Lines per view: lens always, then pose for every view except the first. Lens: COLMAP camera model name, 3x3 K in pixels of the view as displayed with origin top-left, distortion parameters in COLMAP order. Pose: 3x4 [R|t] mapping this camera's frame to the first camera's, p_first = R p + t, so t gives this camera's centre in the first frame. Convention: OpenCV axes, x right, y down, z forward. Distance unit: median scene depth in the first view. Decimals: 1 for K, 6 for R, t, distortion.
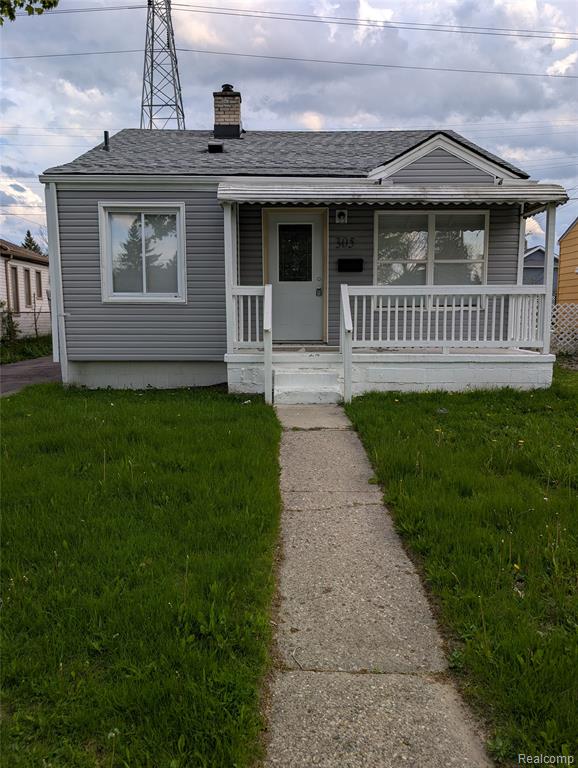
lens RADIAL K [[548.3, 0, 291.4], [0, 548.3, 376.5], [0, 0, 1]] dist [0.005766, -0.005602]
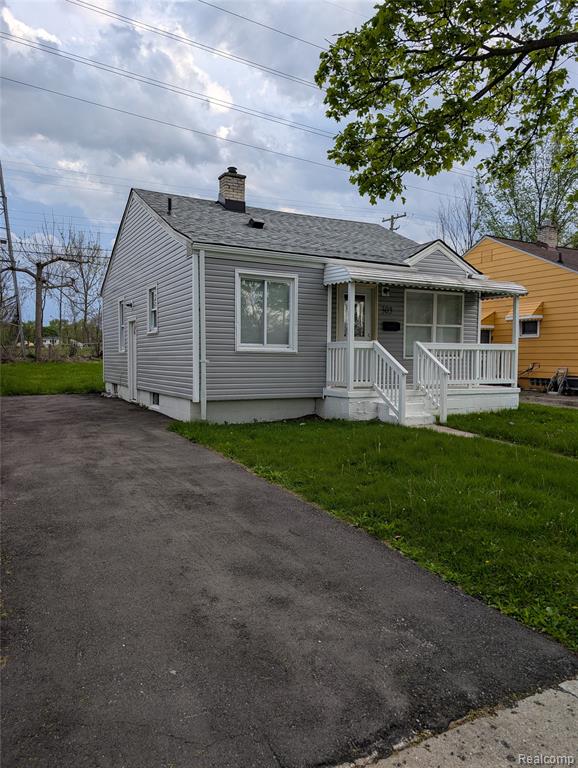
lens RADIAL K [[548.3, 0, 282.9], [0, 548.3, 389.8], [0, 0, 1]] dist [0.005766, -0.005602]
pose [[0.890524, -0.019914, 0.454501, -1.043558], [0.042917, 0.998263, -0.040351, 0.001724], [-0.452908, 0.055439, 0.889832, -0.140313]]
